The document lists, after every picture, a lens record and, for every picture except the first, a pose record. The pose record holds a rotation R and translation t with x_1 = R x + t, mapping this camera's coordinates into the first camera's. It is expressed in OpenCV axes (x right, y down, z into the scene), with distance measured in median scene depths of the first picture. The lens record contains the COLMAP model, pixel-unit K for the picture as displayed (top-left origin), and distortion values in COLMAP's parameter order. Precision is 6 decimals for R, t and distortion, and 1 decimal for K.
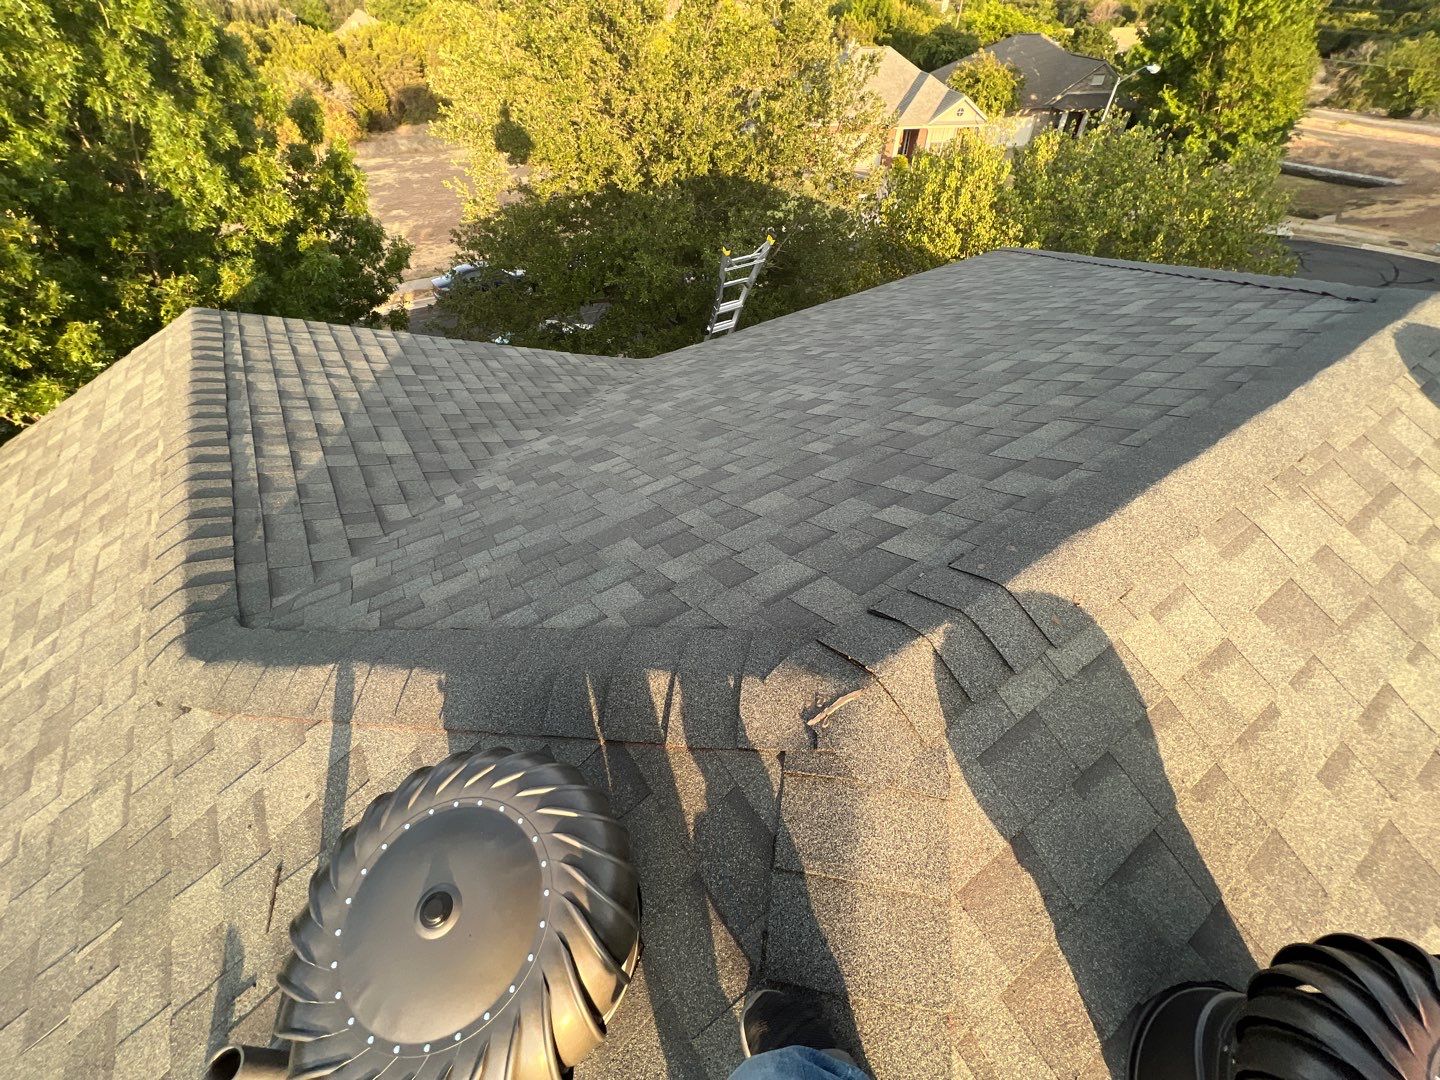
lens RADIAL K [[578.7, 0, 717.4], [0, 578.7, 531.7], [0, 0, 1]] dist [-0.002661, 0.000917]
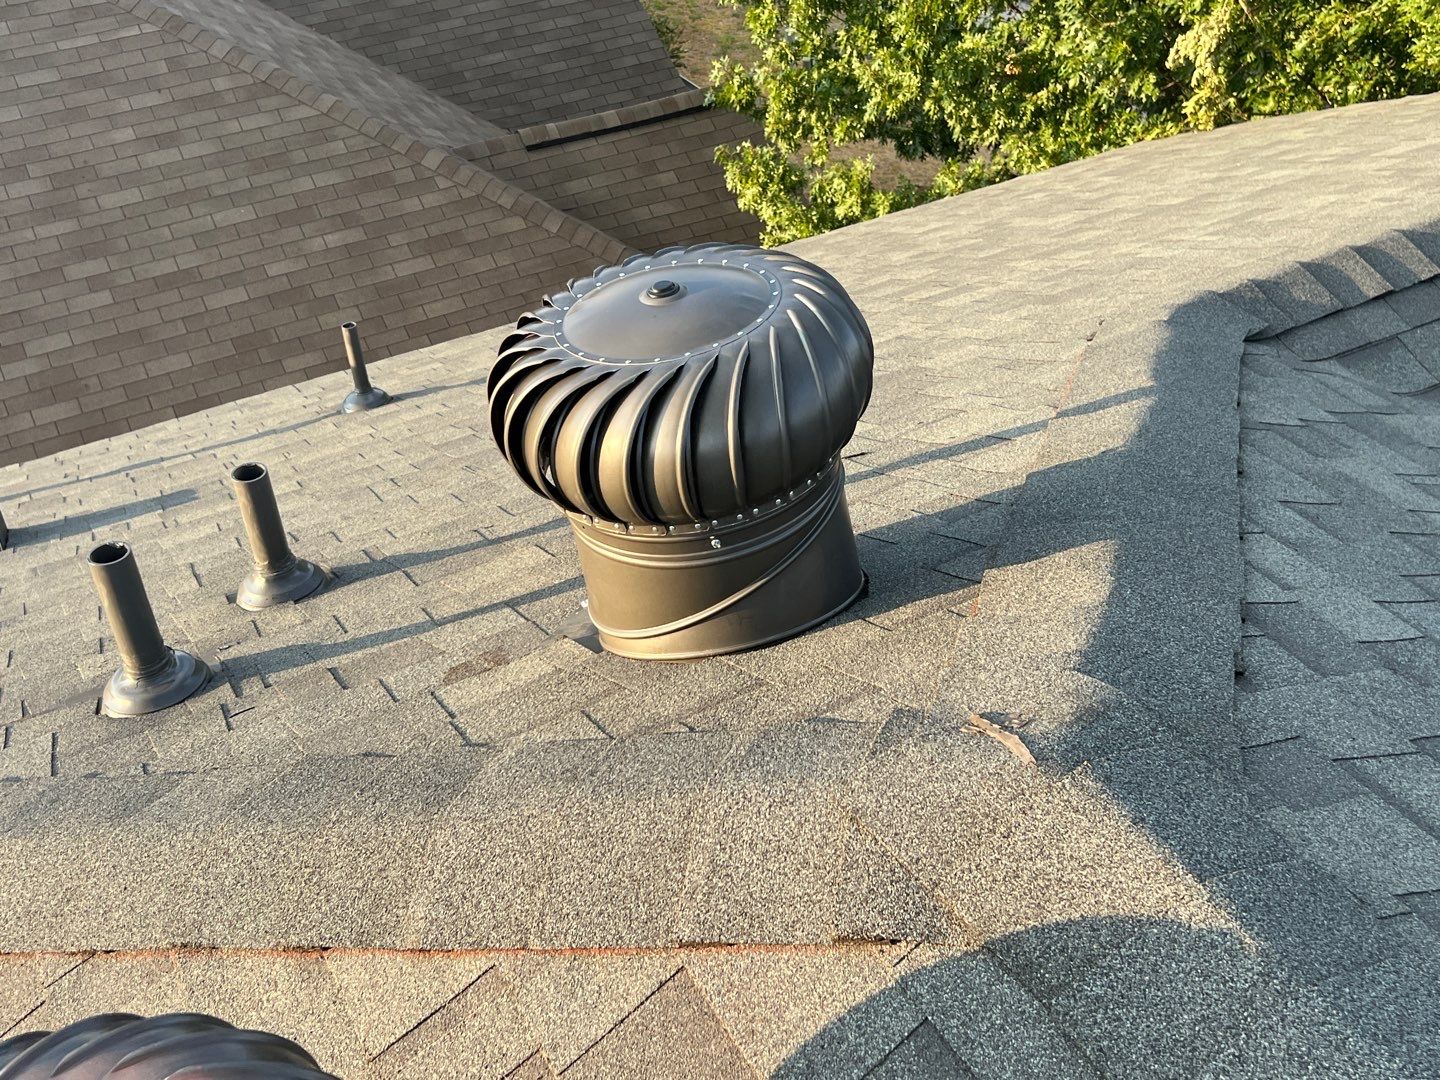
lens RADIAL K [[1522.5, 0, 720.0], [0, 1522.5, 540.0], [0, 0, 1]] dist [0.027407, -0.017509]
pose [[-0.081375, 0.601716, -0.794554, 0.408623], [-0.653428, 0.569761, 0.498401, -0.097812], [0.752602, 0.559741, 0.346814, 0.104471]]
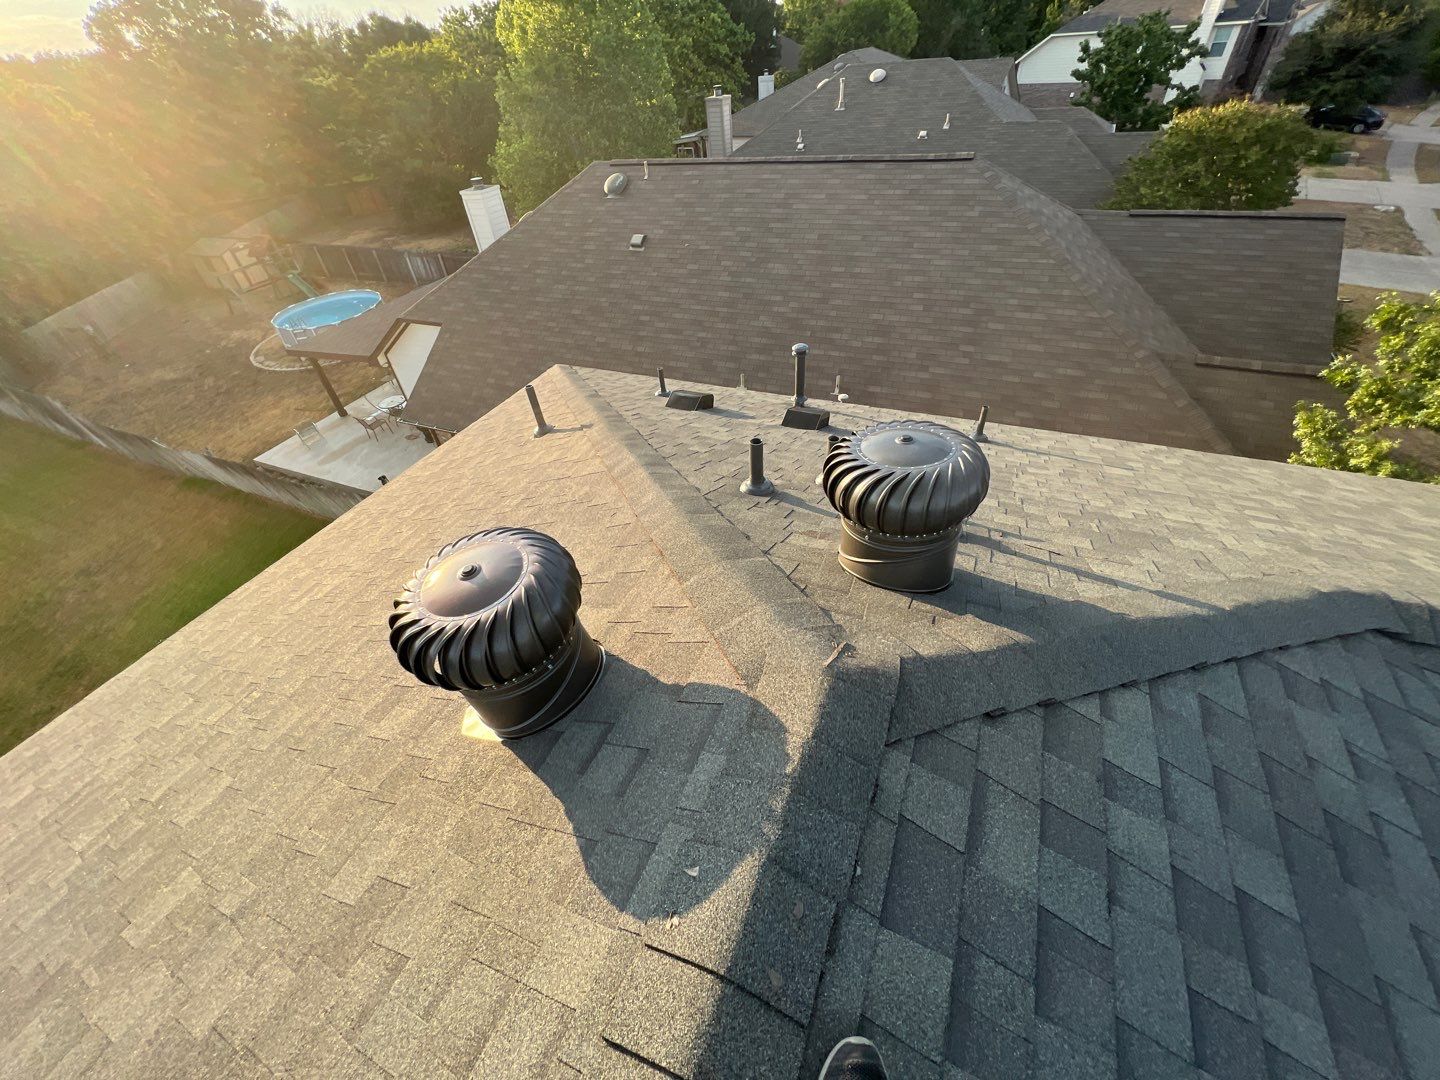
lens RADIAL K [[578.7, 0, 717.4], [0, 578.7, 531.7], [0, 0, 1]] dist [-0.002661, 0.000917]
pose [[-0.838206, 0.412550, -0.356670, 0.265598], [-0.310962, 0.175719, 0.934037, -0.285931], [0.448010, 0.893826, -0.019001, 0.247057]]
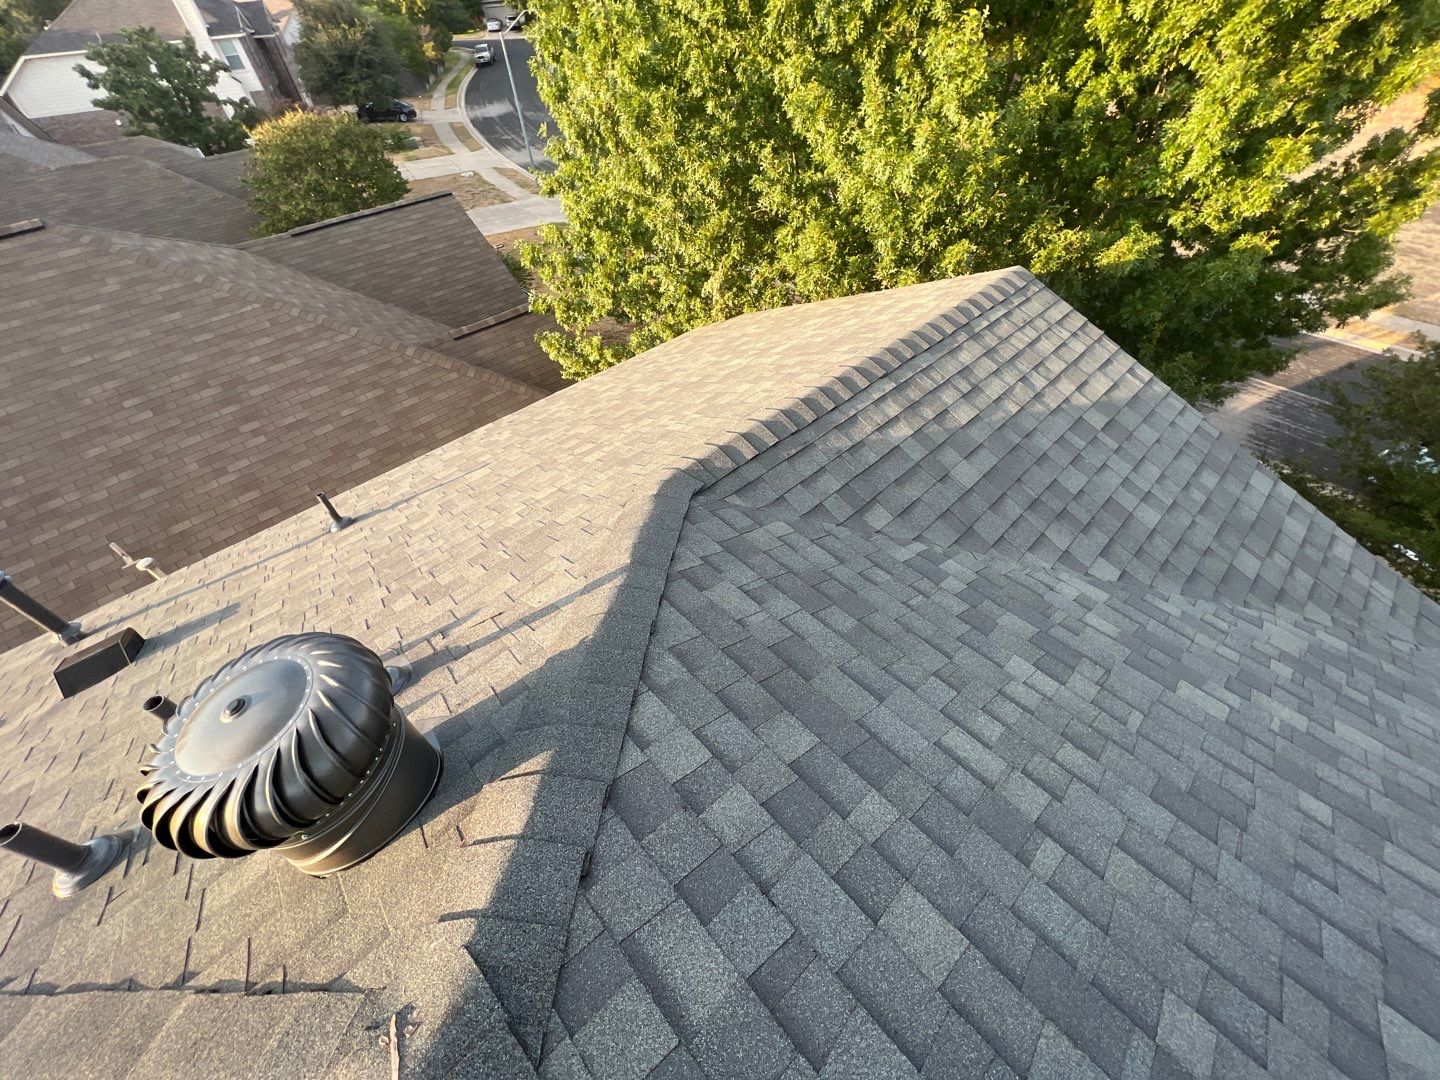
lens RADIAL K [[573.1, 0, 716.6], [0, 573.1, 533.7], [0, 0, 1]] dist [-0.001029, 0.000596]
pose [[0.161375, 0.709314, -0.686172, 0.112207], [-0.646609, 0.601253, 0.469460, -0.294280], [0.745557, 0.367926, 0.555675, 0.222957]]
